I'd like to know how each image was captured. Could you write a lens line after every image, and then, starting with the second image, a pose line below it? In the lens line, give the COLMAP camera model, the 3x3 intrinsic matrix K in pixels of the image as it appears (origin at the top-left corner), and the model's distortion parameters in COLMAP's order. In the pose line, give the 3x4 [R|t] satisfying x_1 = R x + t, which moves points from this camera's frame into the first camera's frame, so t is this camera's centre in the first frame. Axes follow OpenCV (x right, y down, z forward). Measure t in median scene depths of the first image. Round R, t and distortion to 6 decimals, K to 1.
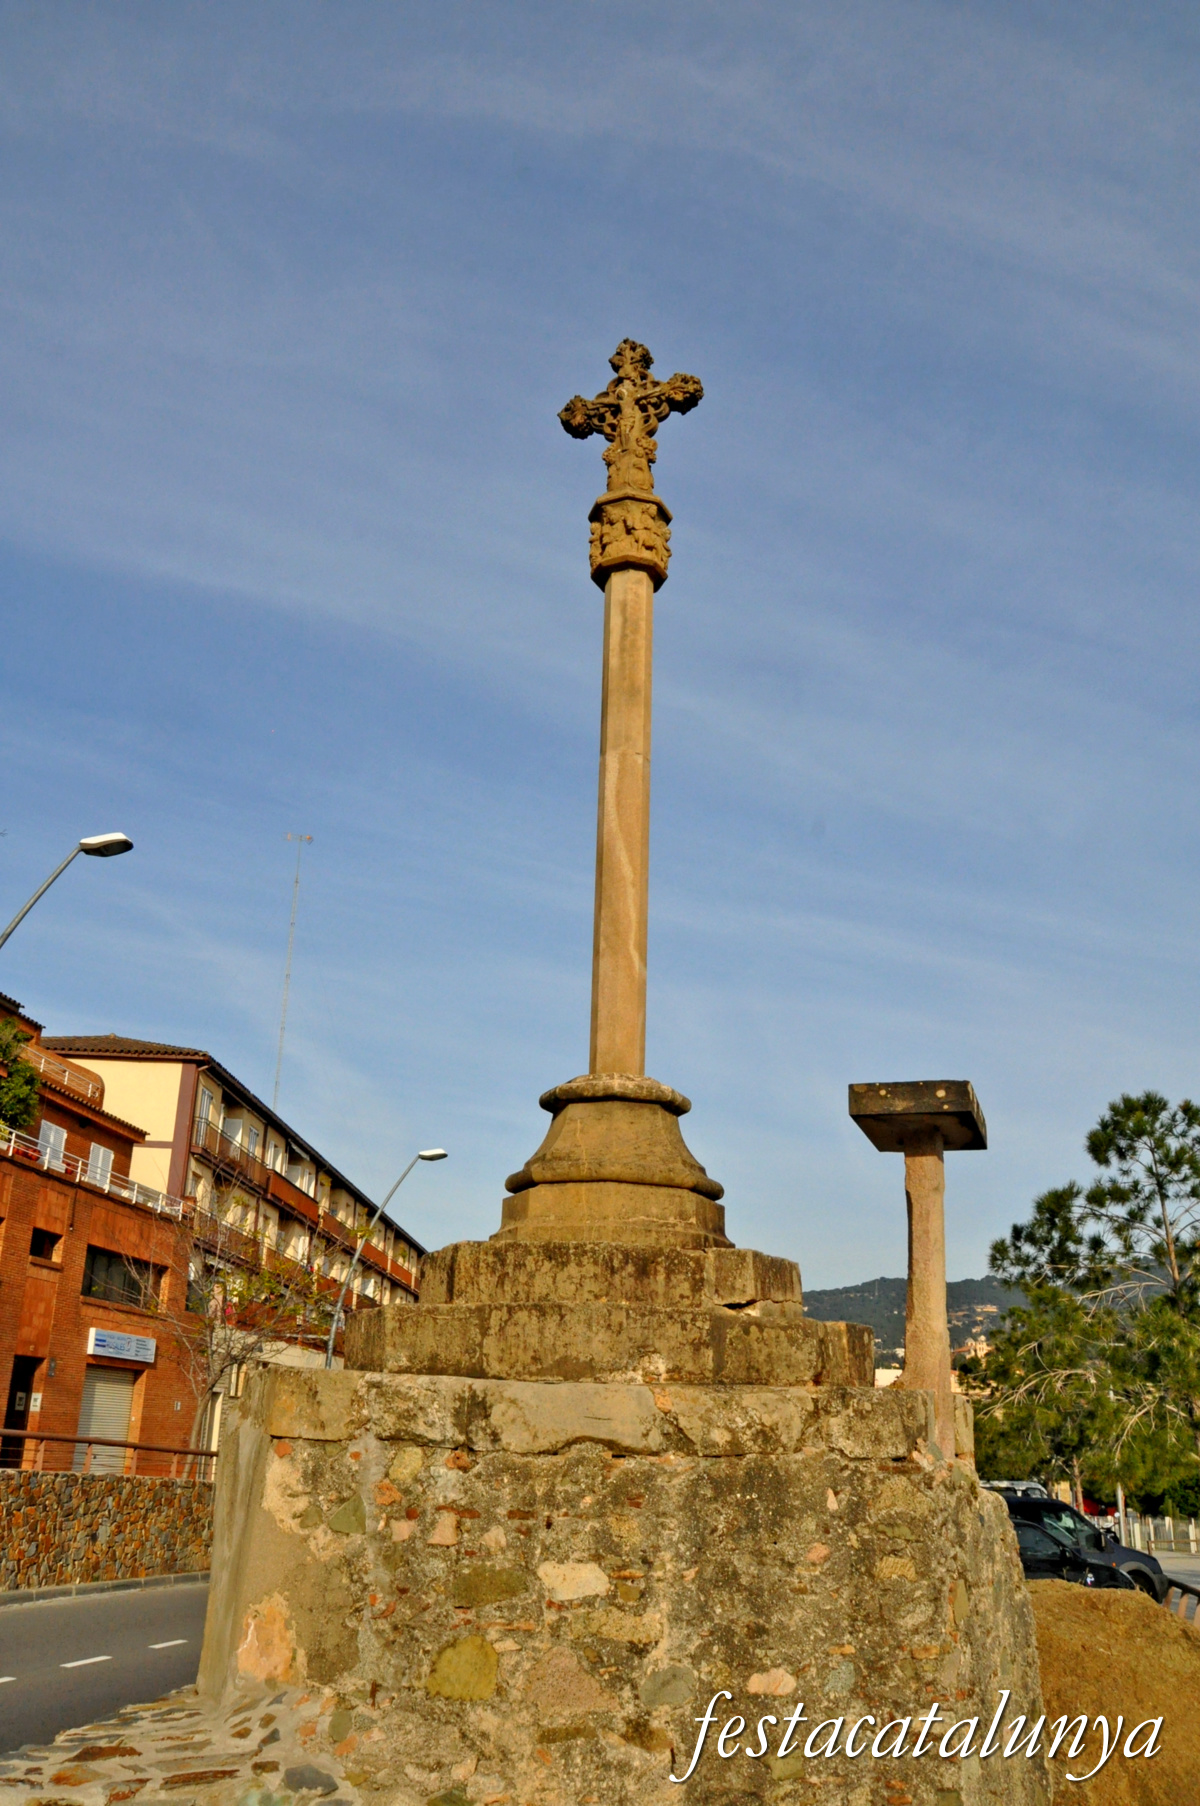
lens RADIAL K [[1385.2, 0, 615.8], [0, 1385.2, 897.4], [0, 0, 1]] dist [-0.151694, 0.104308]
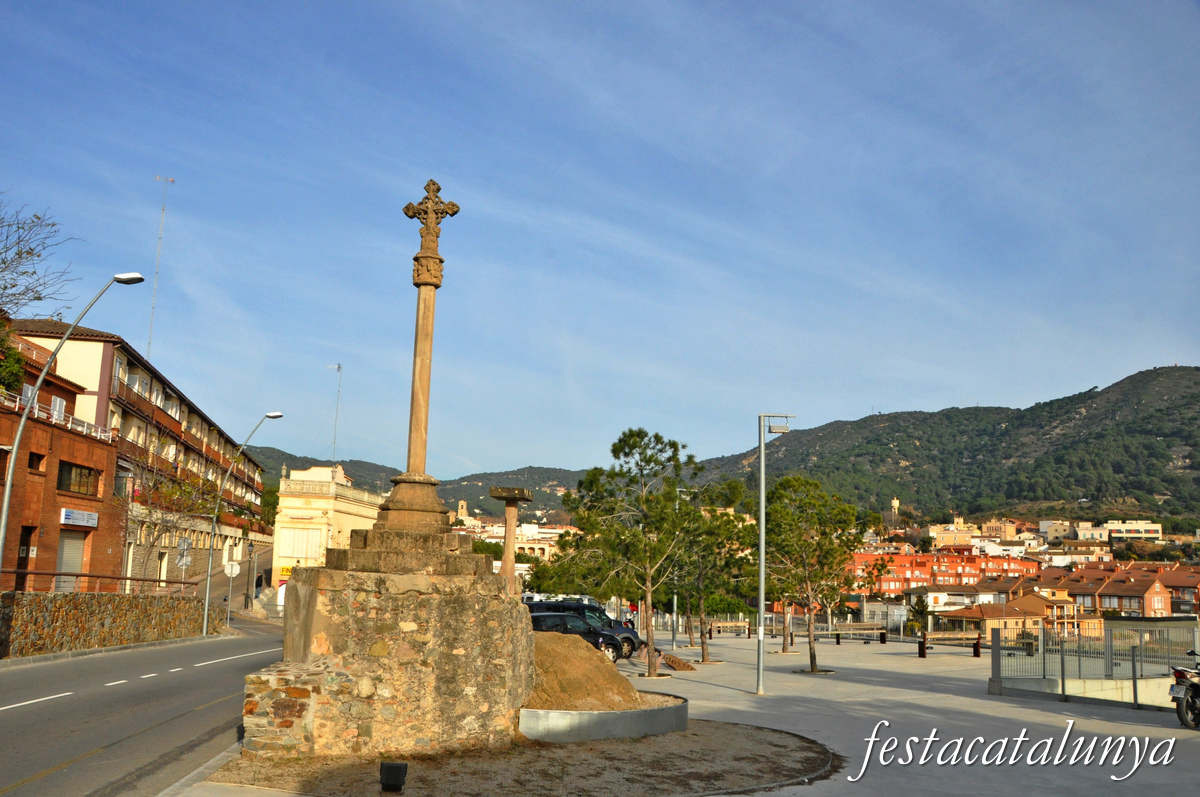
lens RADIAL K [[920.4, 0, 600.0], [0, 920.4, 398.5], [0, 0, 1]] dist [-0.151694, 0.104308]
pose [[0.965682, 0.044269, 0.255928, -0.128514], [-0.094473, 0.977740, 0.187346, -0.439124], [-0.241937, -0.205095, 0.948368, -0.962580]]
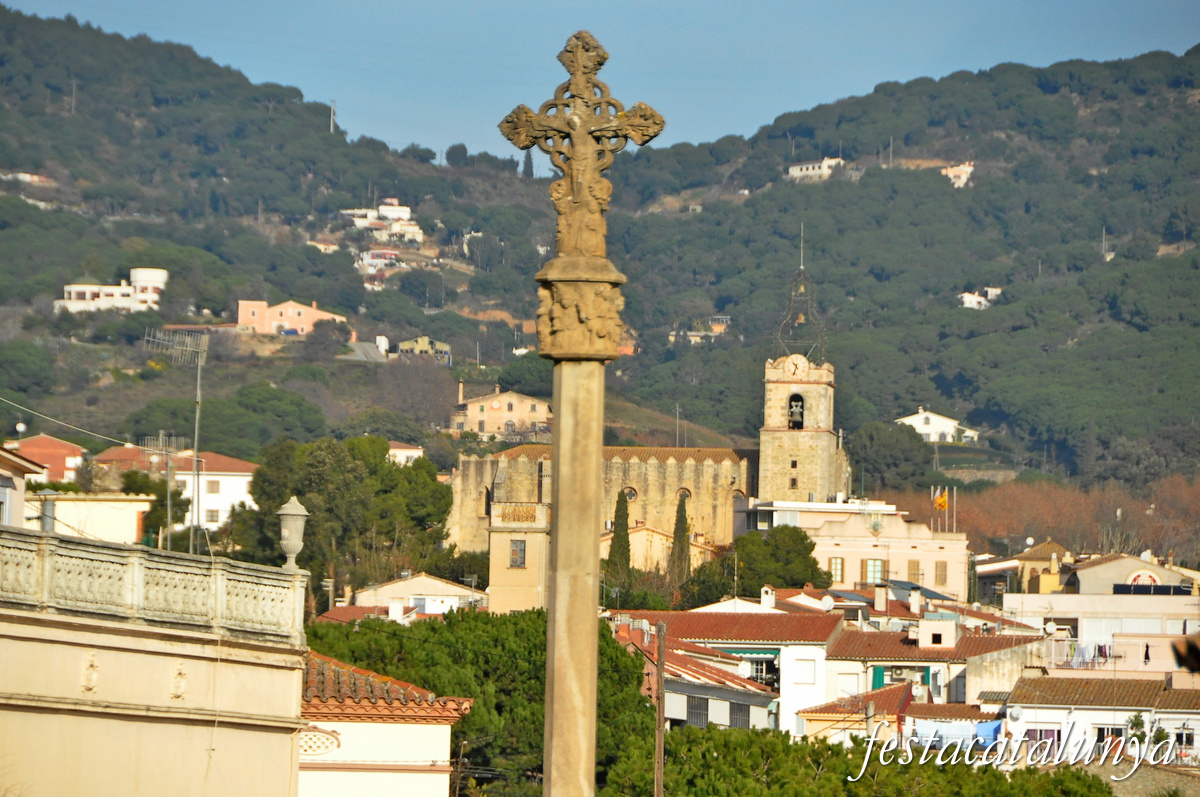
lens RADIAL K [[8868.6, 0, 600.0], [0, 8868.6, 398.5], [0, 0, 1]] dist [0.273612, 8.486303]
pose [[0.995871, 0.003081, 0.090729, -0.601766], [-0.031810, 0.947904, 0.316965, -2.432170], [-0.085026, -0.318542, 0.944088, -5.419773]]
